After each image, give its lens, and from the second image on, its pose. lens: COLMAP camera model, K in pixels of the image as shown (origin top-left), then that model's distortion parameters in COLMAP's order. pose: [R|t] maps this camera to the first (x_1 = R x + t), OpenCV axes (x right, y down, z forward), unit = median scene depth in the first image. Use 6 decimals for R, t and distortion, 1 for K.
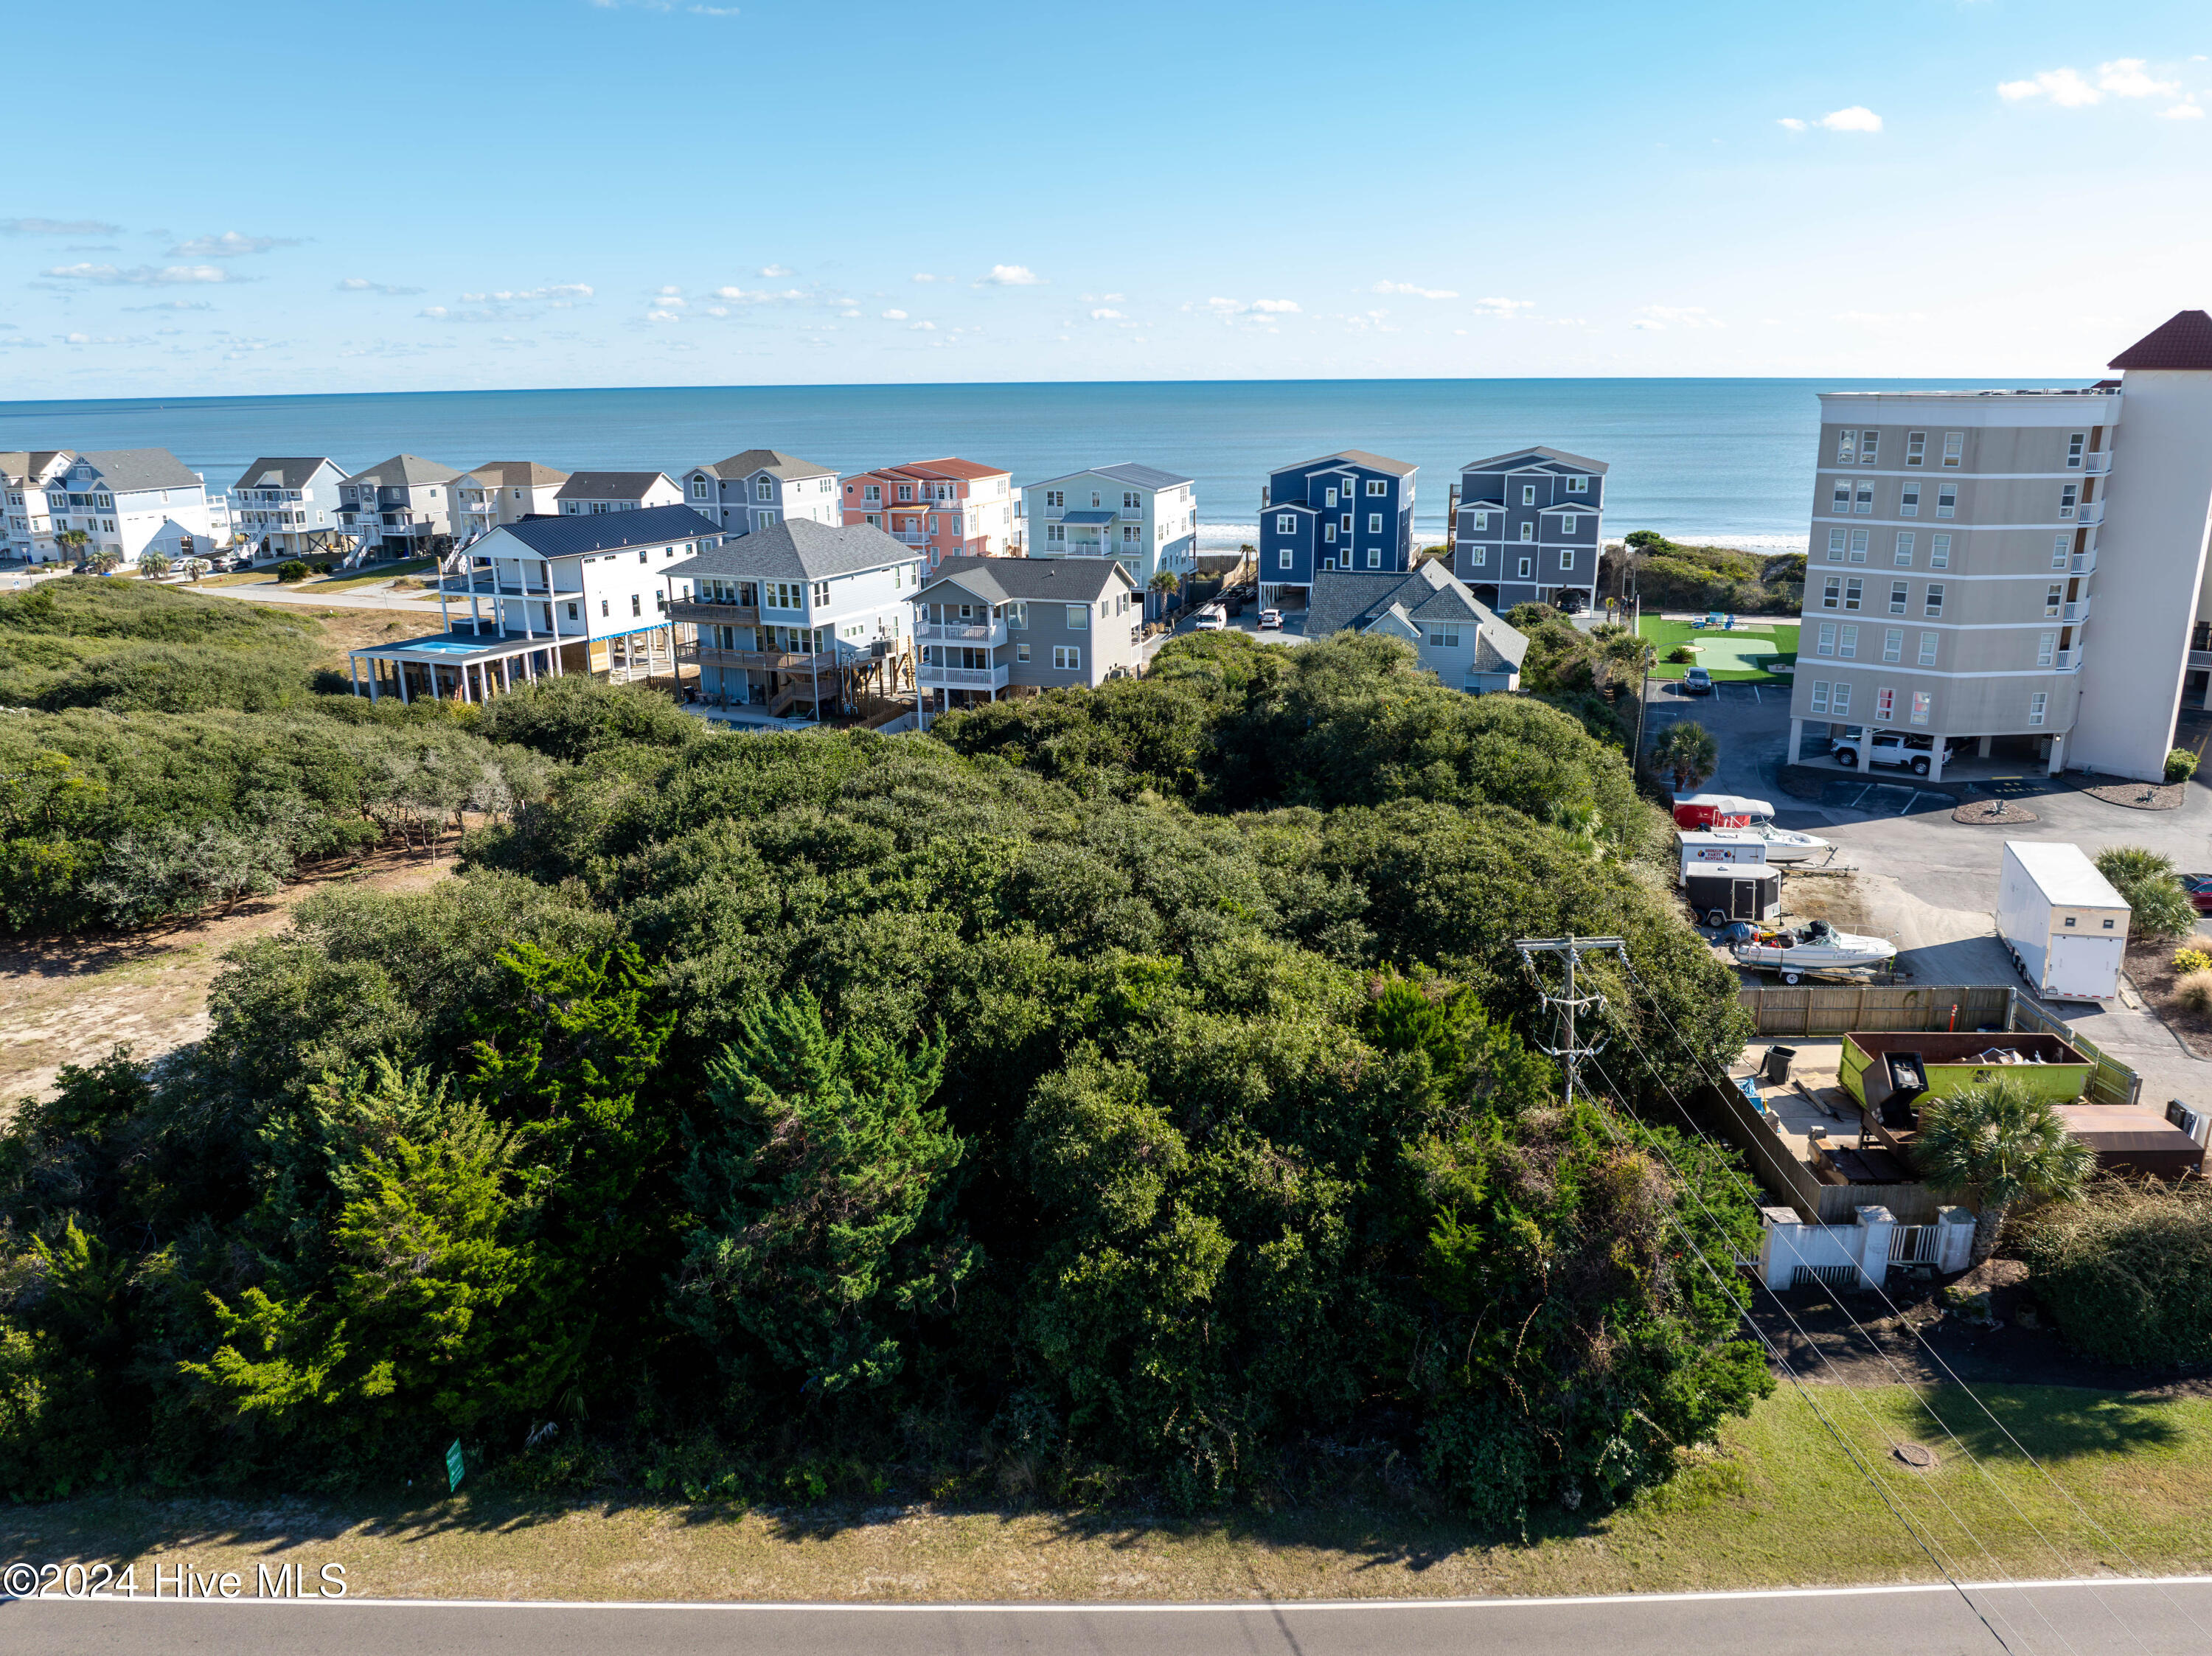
lens RADIAL K [[1563.5, 0, 1110.1], [0, 1563.5, 816.4], [0, 0, 1]] dist [-0.033728, -0.005252]
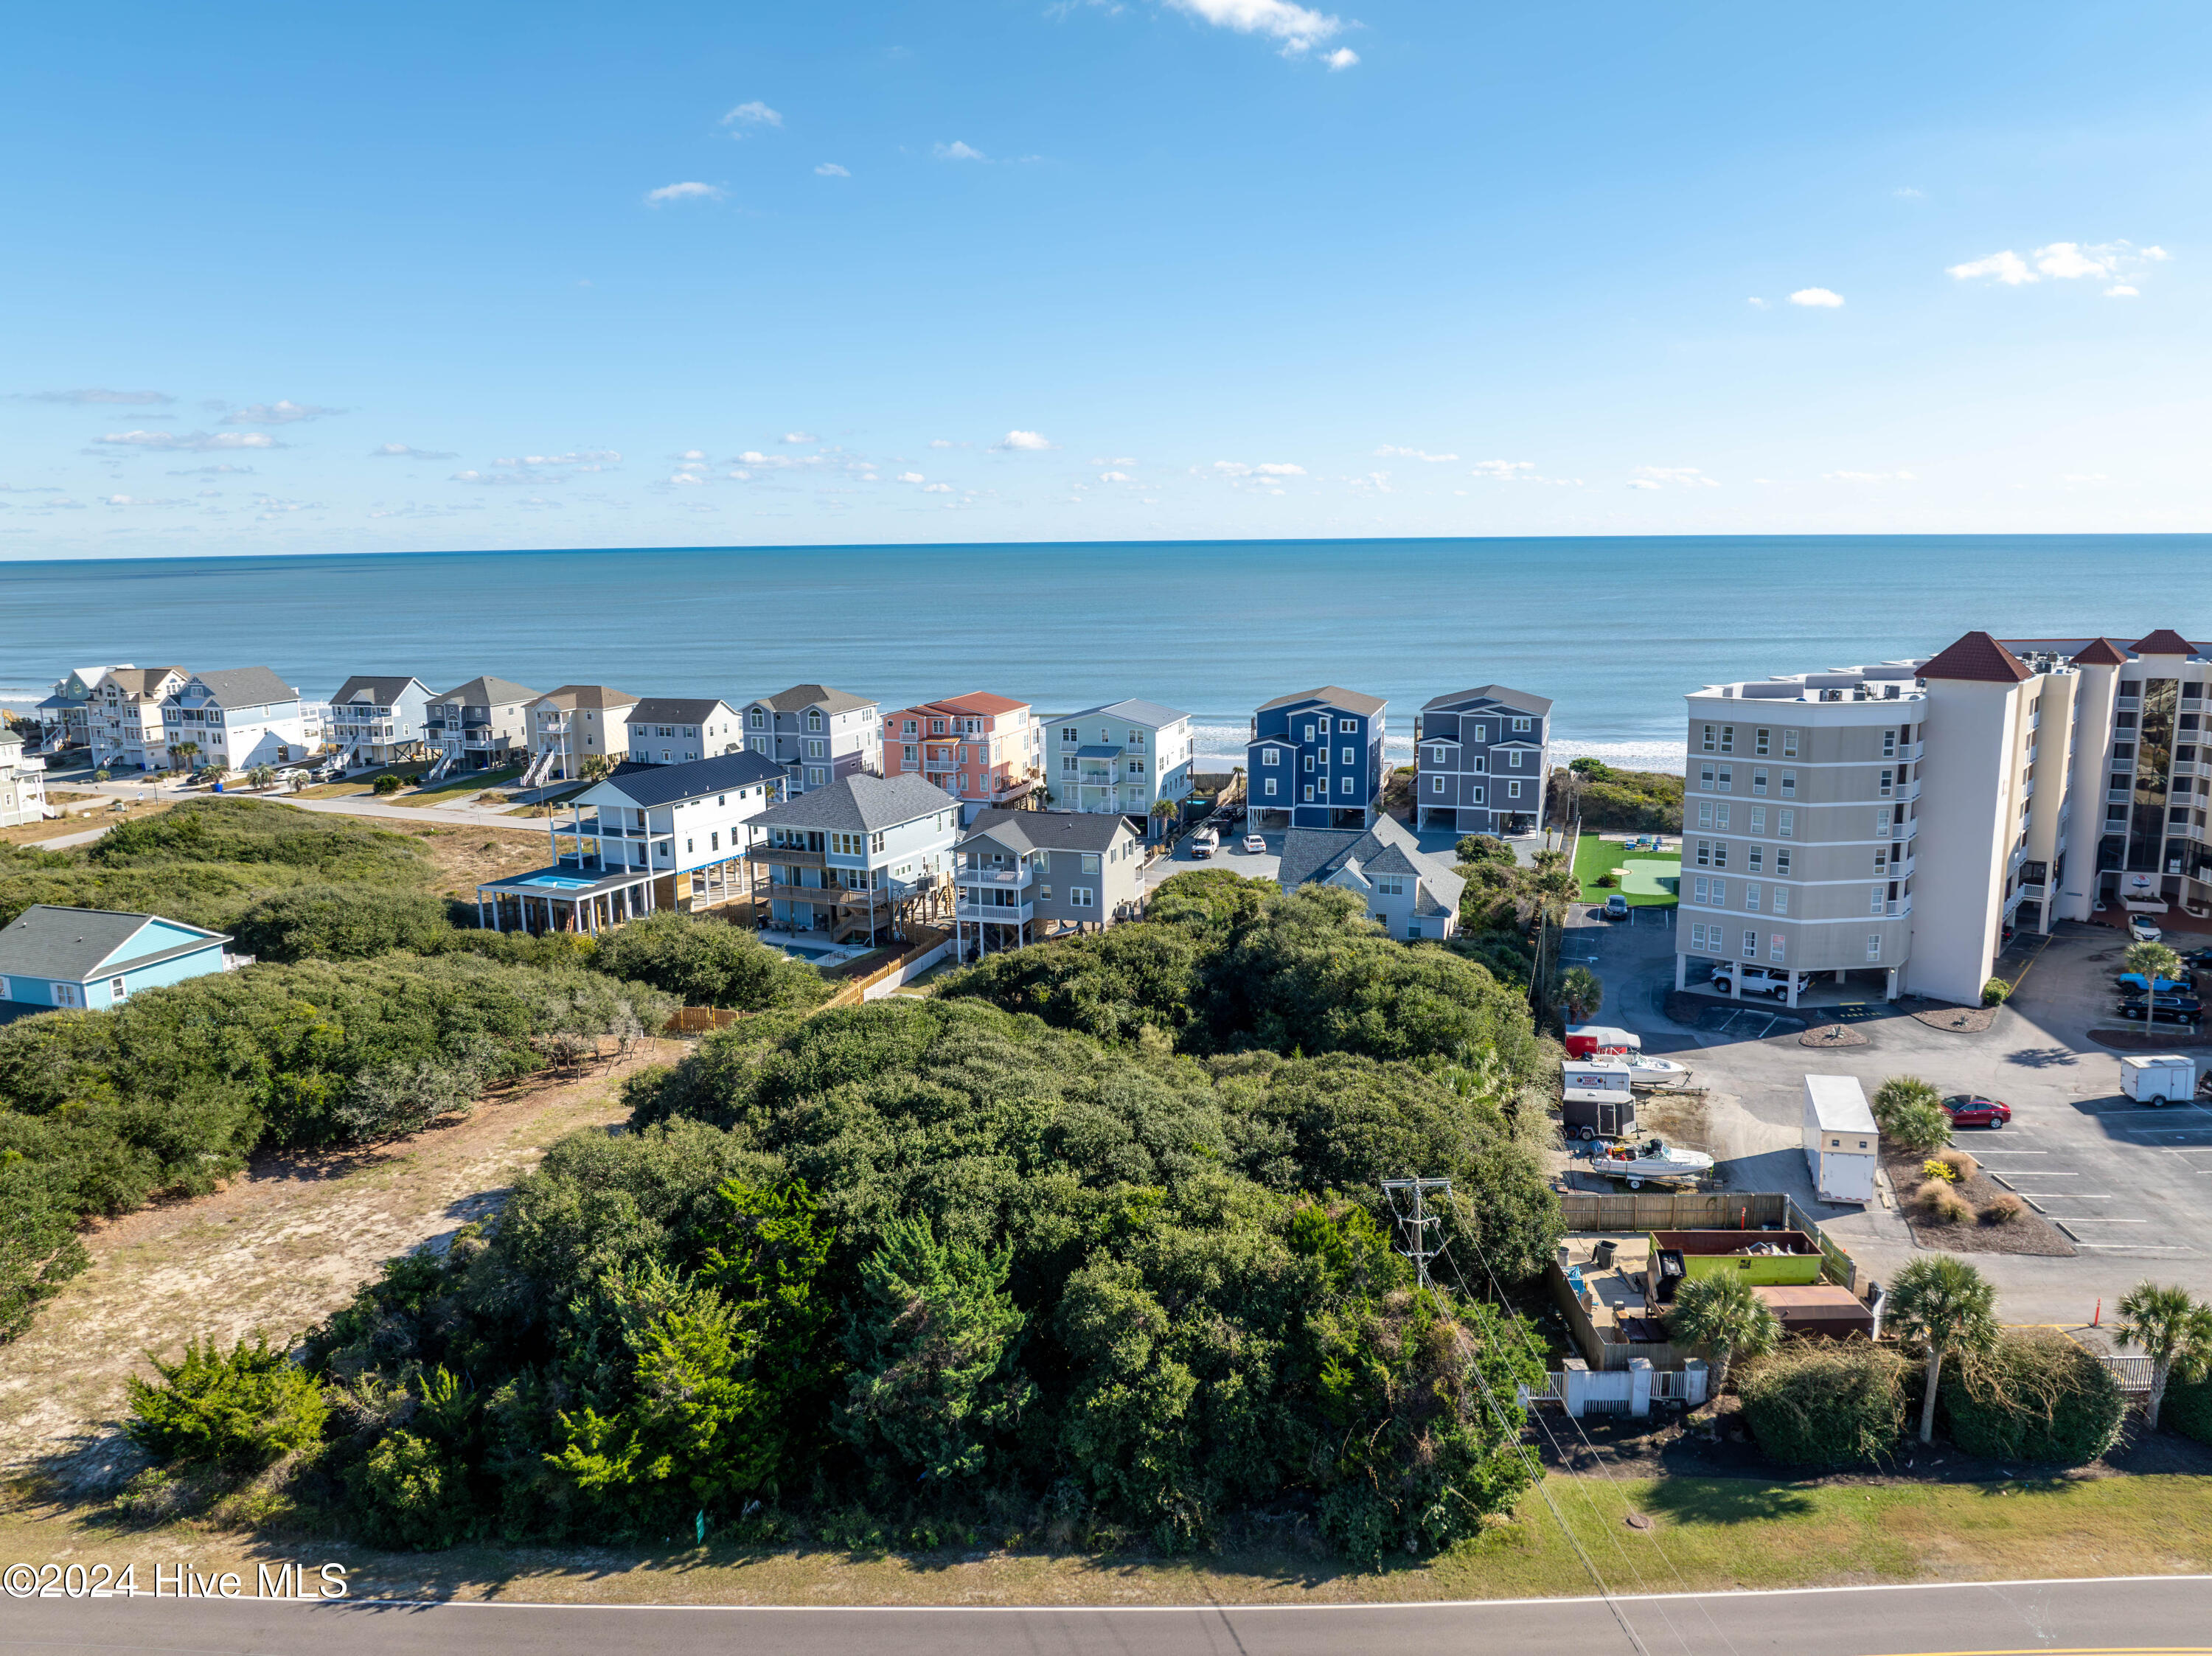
lens RADIAL K [[1563.5, 0, 1110.1], [0, 1563.5, 816.4], [0, 0, 1]] dist [-0.033728, -0.005252]
pose [[0.999987, -0.001740, -0.004835, -0.000014], [0.001264, 0.995290, -0.096929, -0.072520], [0.004981, 0.096922, 0.995280, -0.318390]]
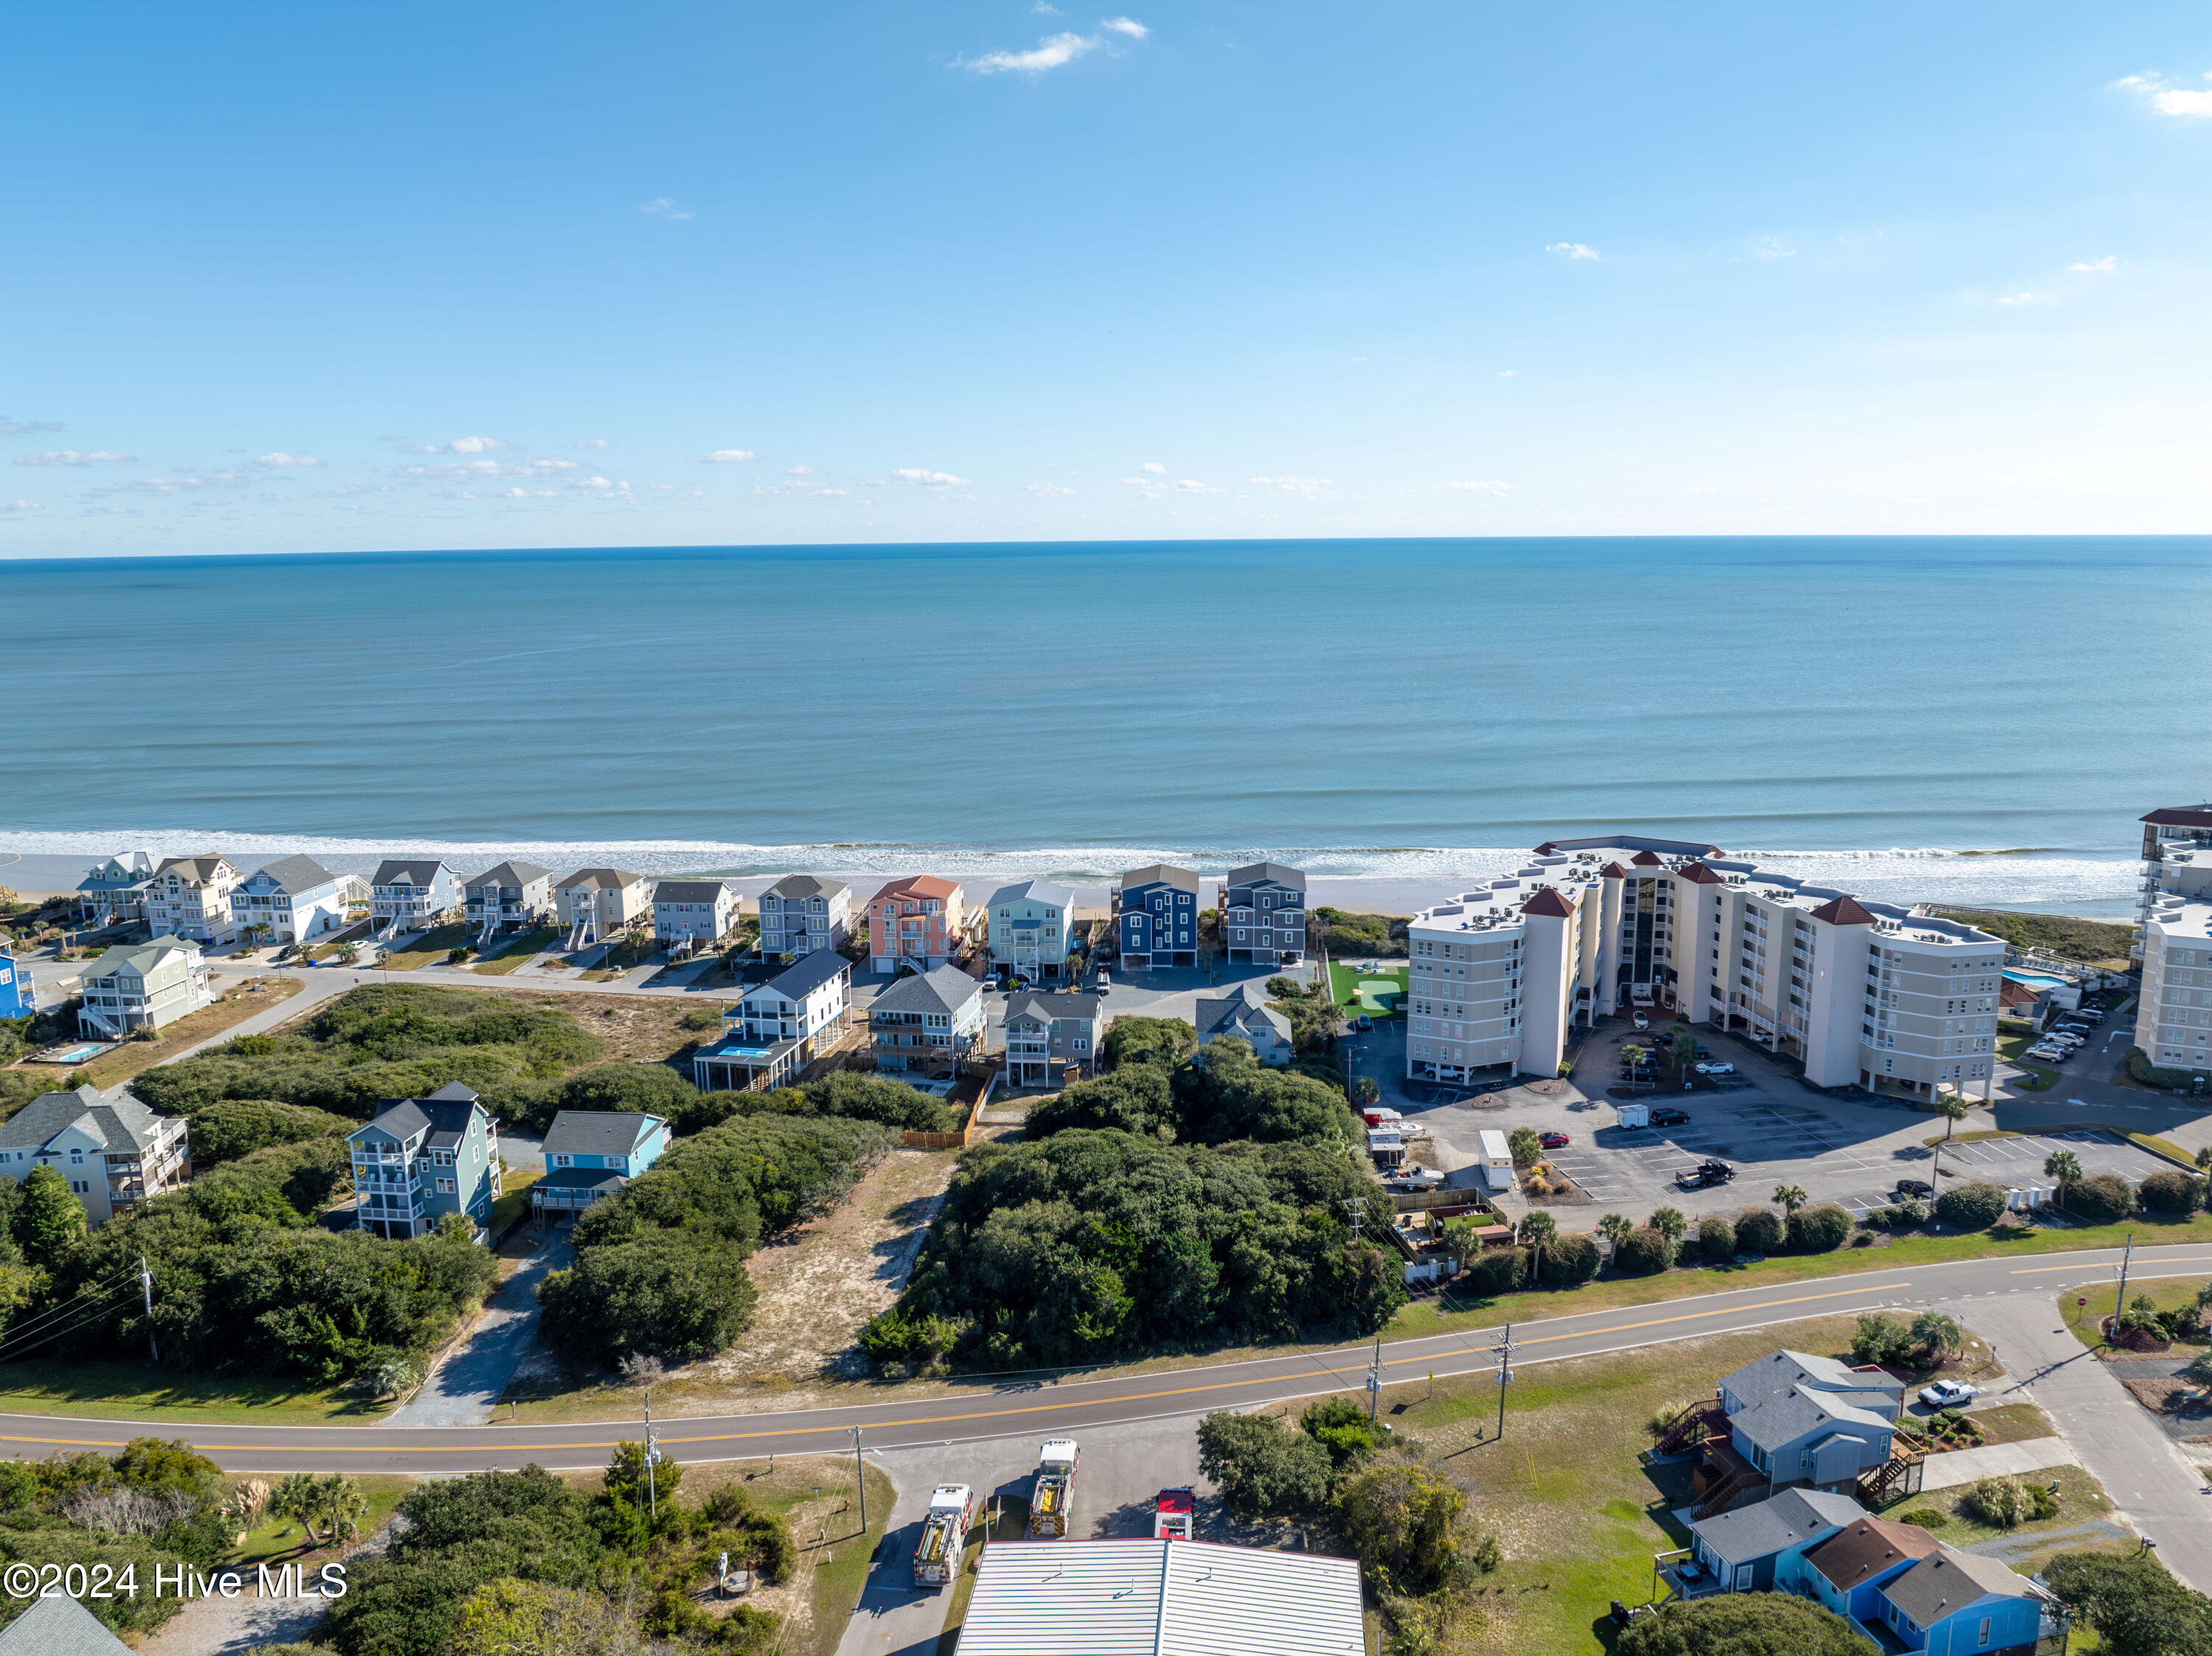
lens RADIAL K [[1560.7, 0, 1106.0], [0, 1560.7, 828.0], [0, 0, 1]] dist [-0.008072, -0.064491]
pose [[0.976469, -0.041539, 0.211620, -0.657260], [0.060402, 0.994679, -0.083464, -0.330586], [-0.207027, 0.094282, 0.973782, -1.658188]]
